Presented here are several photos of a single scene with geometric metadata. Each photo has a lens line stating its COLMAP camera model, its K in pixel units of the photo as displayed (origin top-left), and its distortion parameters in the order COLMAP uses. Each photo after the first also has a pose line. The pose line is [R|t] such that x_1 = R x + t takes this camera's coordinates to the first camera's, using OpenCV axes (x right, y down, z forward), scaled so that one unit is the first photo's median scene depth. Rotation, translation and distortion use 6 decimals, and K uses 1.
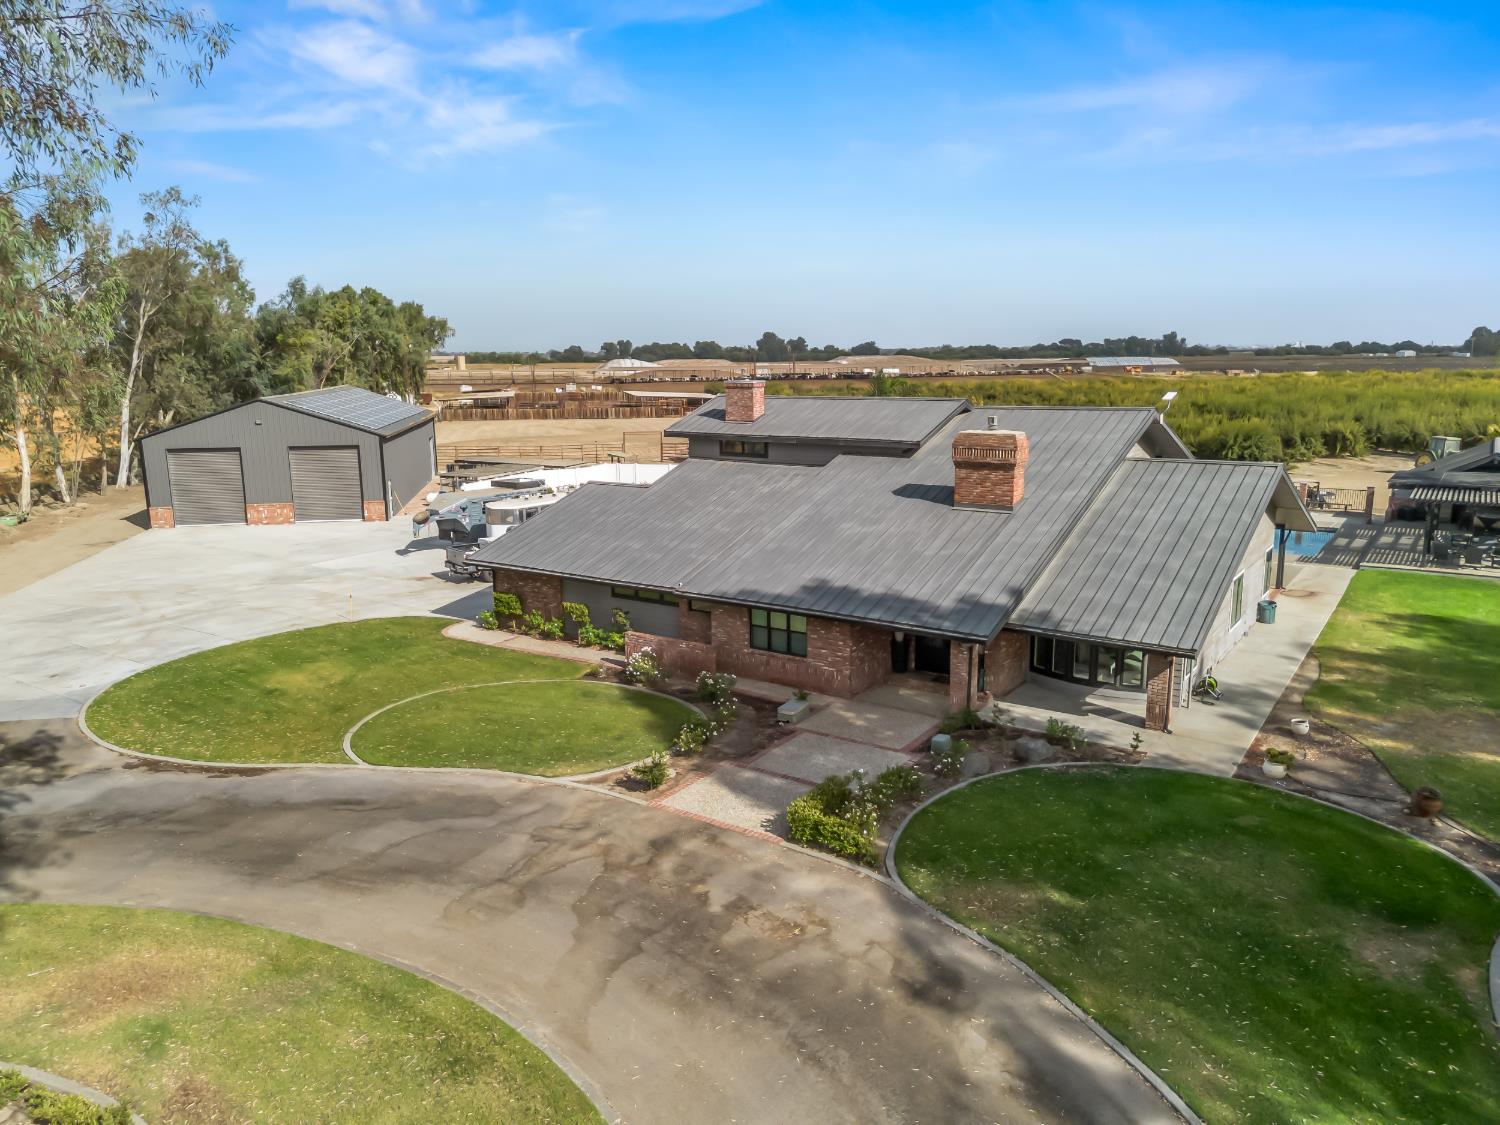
lens RADIAL K [[1060.2, 0, 750.0], [0, 1060.2, 562.5], [0, 0, 1]] dist [0.081455, -0.063150]
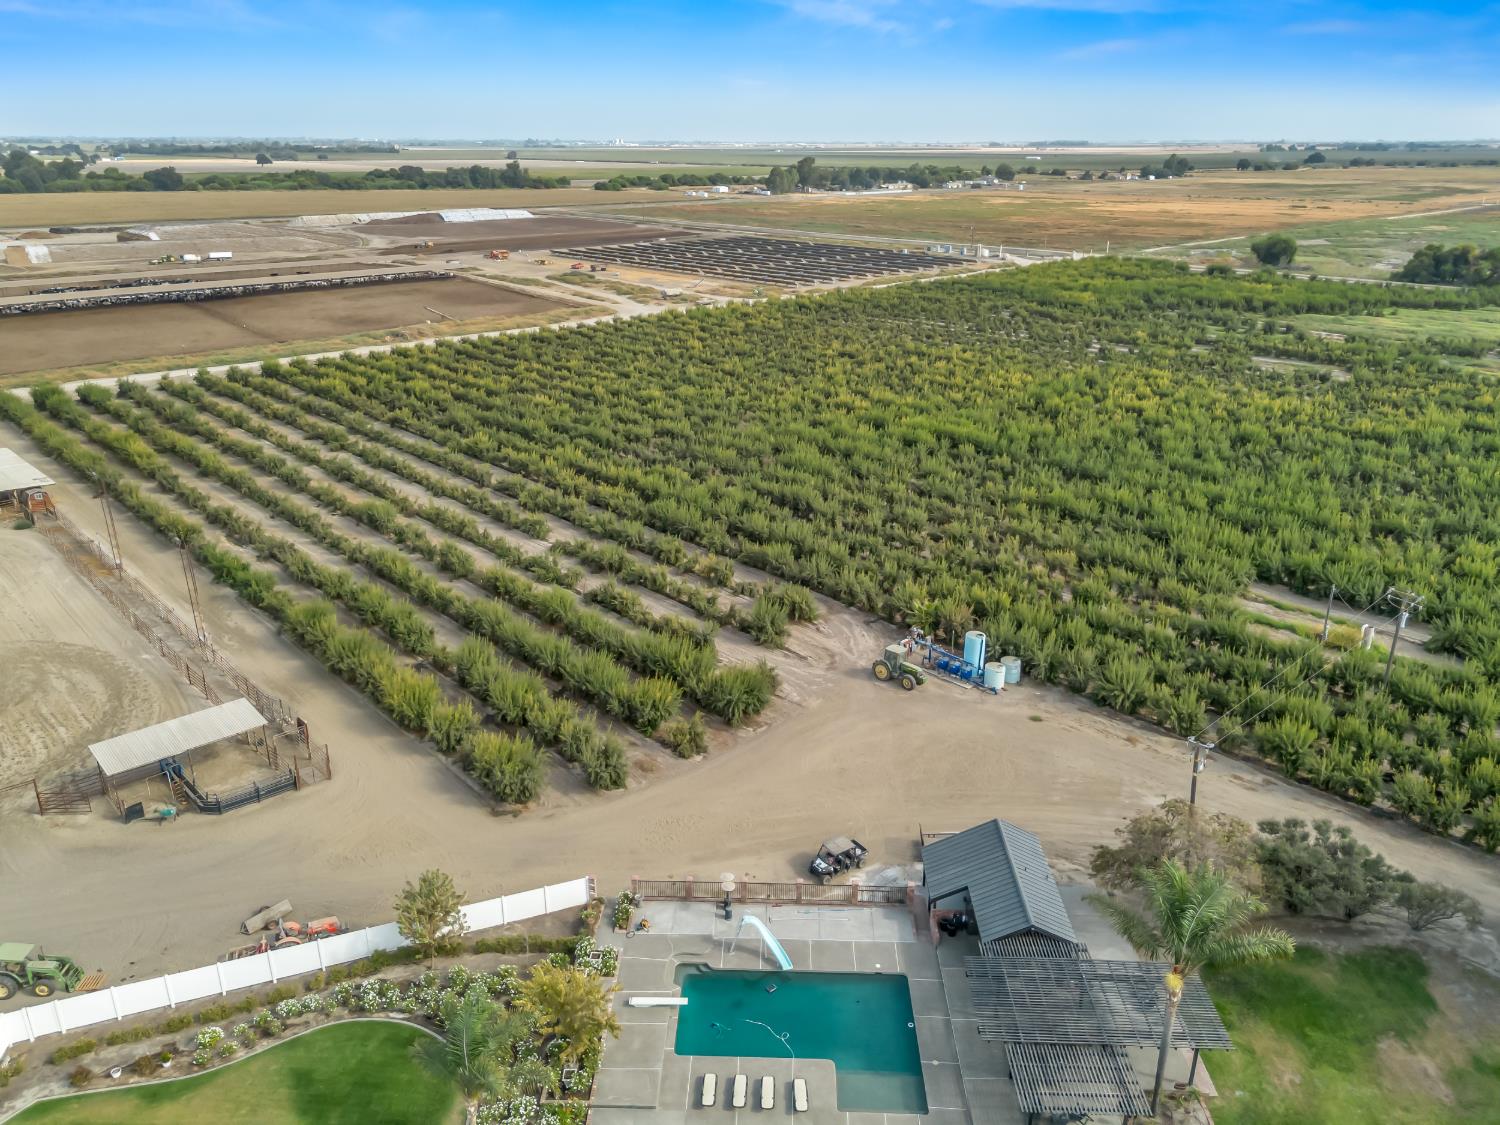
lens RADIAL K [[1085.6, 0, 750.0], [0, 1085.6, 562.5], [0, 0, 1]] dist [0.065734, -0.062313]
pose [[0.838555, -0.188321, 0.511234, -0.089992], [0.098529, 0.975307, 0.197657, -1.057887], [-0.535833, -0.115375, 0.836404, 0.373919]]
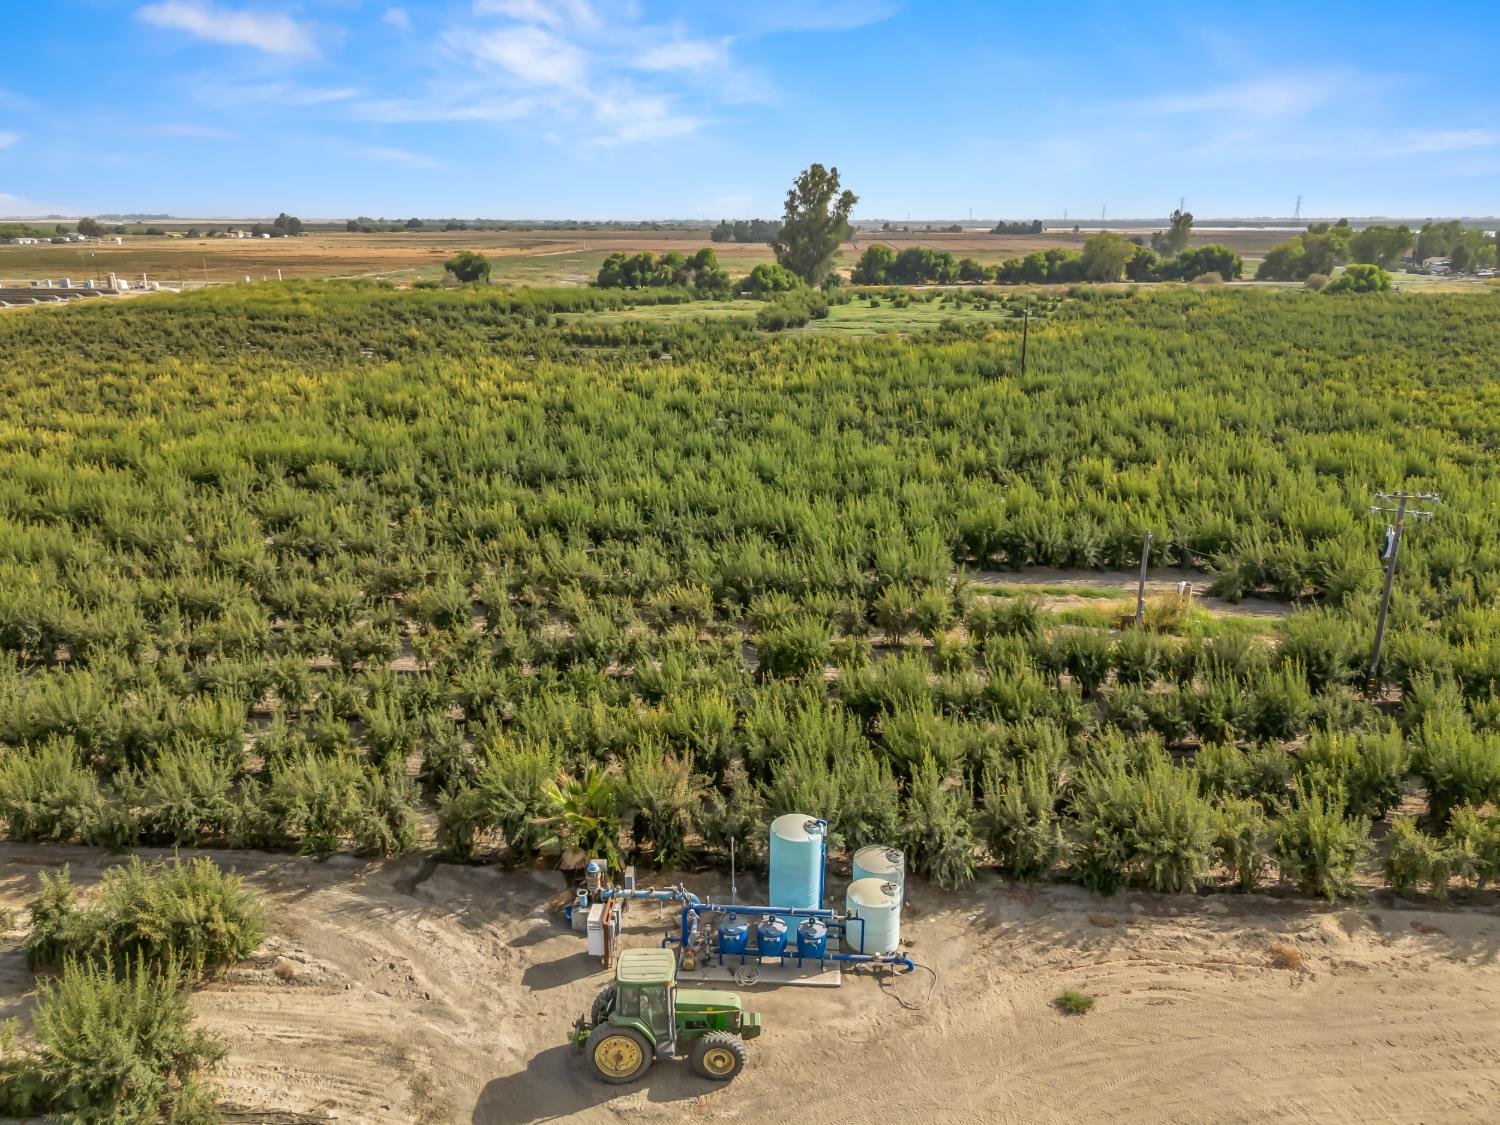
lens RADIAL K [[1085.6, 0, 750.0], [0, 1085.6, 562.5], [0, 0, 1]] dist [0.065734, -0.062313]
pose [[0.243322, -0.282683, 0.927839, 0.867637], [0.185041, 0.952548, 0.241685, -0.771507], [-0.952131, 0.112881, 0.284084, 2.053125]]
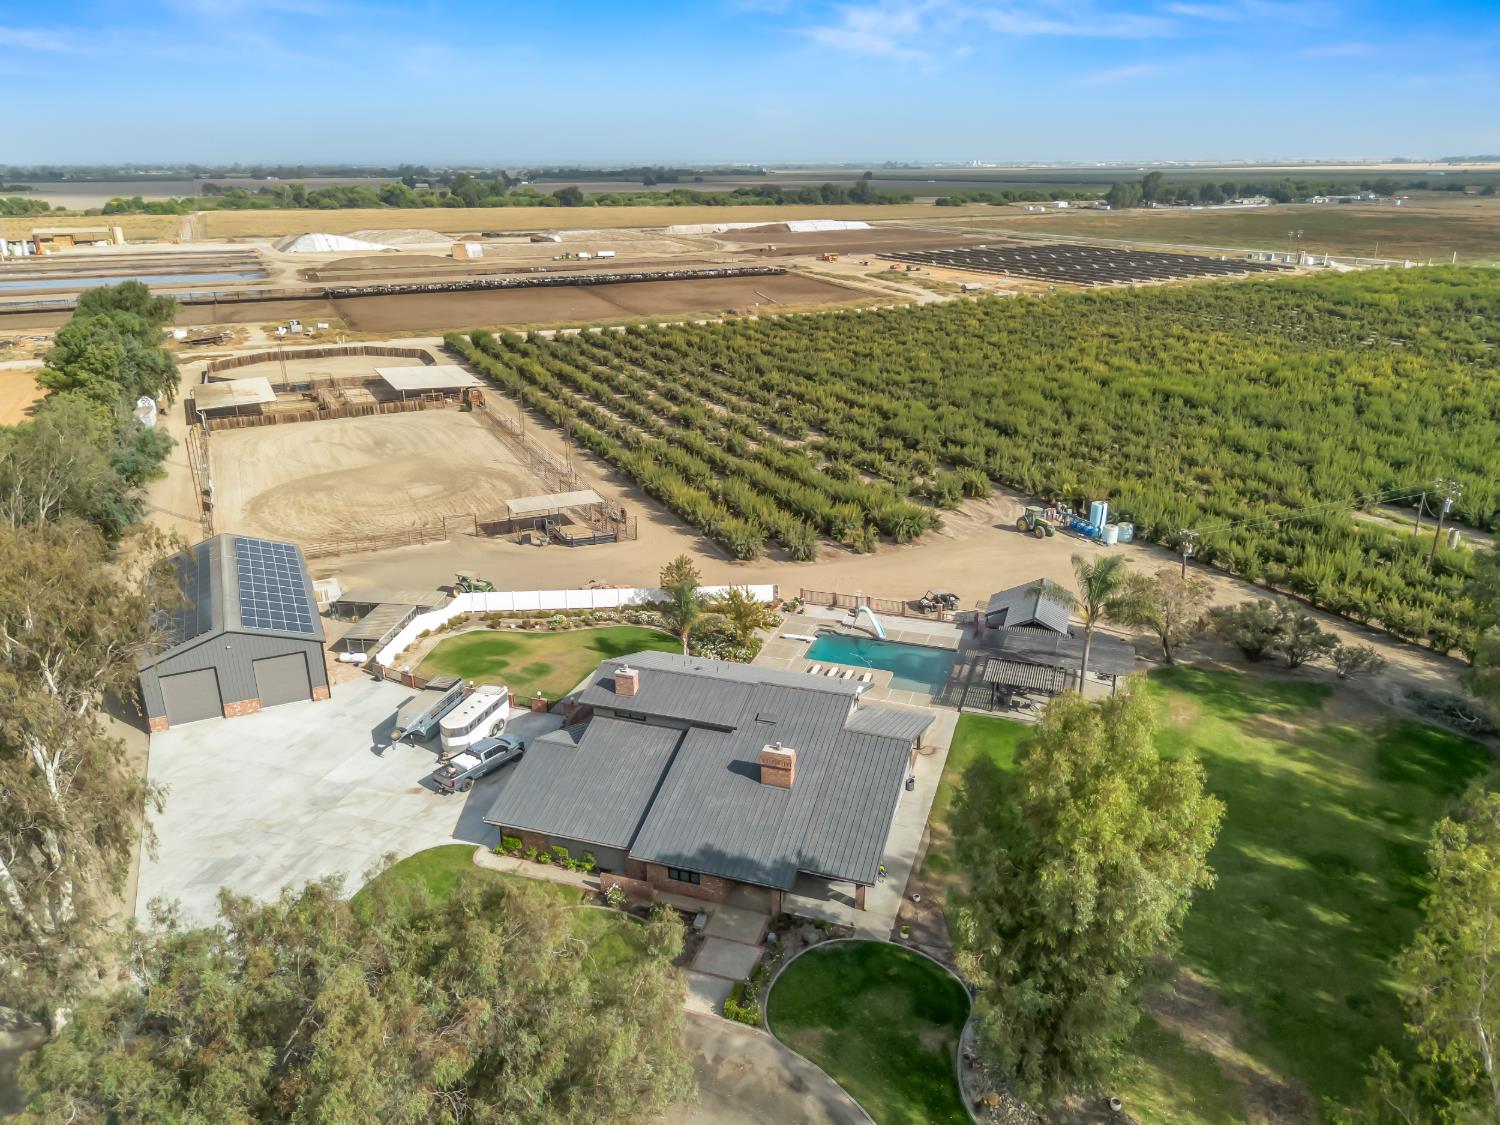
lens RADIAL K [[1071.1, 0, 746.1], [0, 1071.1, 563.1], [0, 0, 1]] dist [0.069473, -0.074296]
pose [[0.964562, -0.089737, 0.248126, -0.273074], [0.049648, 0.985319, 0.163346, -0.731286], [-0.259141, -0.145239, 0.954857, -0.778871]]
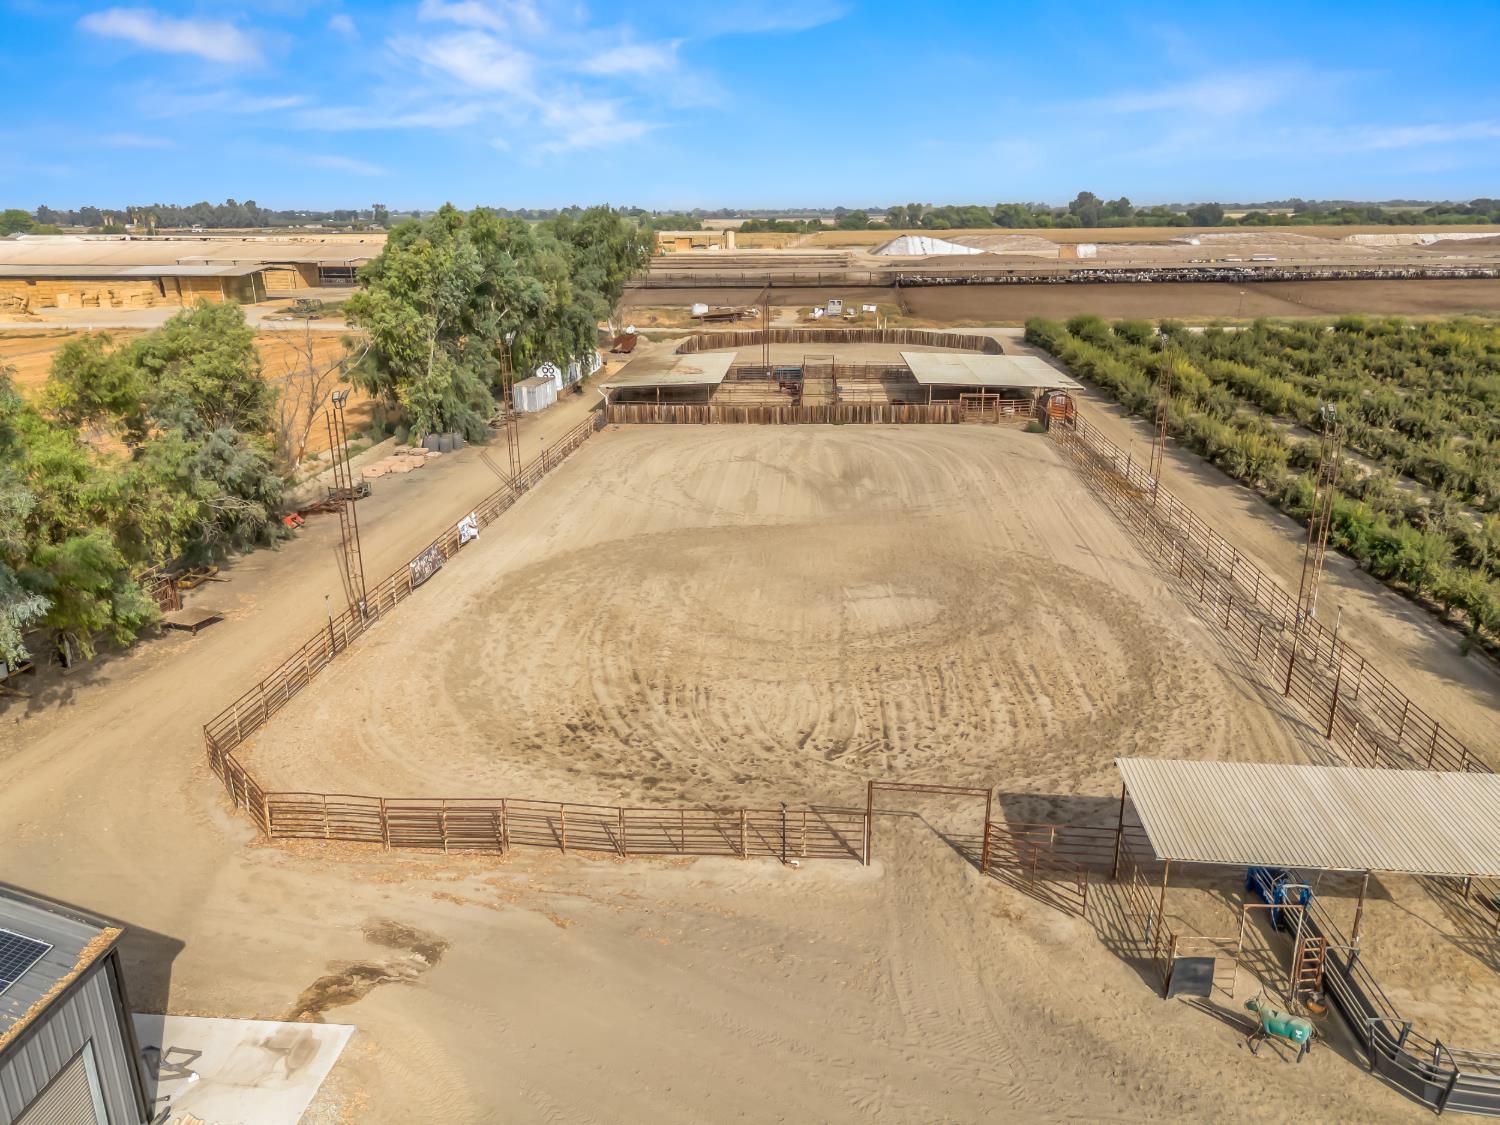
lens RADIAL K [[1062.9, 0, 751.5], [0, 1062.9, 583.6], [0, 0, 1]] dist [0.073203, -0.070010]
pose [[0.966944, 0.084168, -0.240695, -0.232963], [-0.049122, 0.987756, 0.148069, -0.654526], [0.250211, -0.131351, 0.959240, 1.977719]]
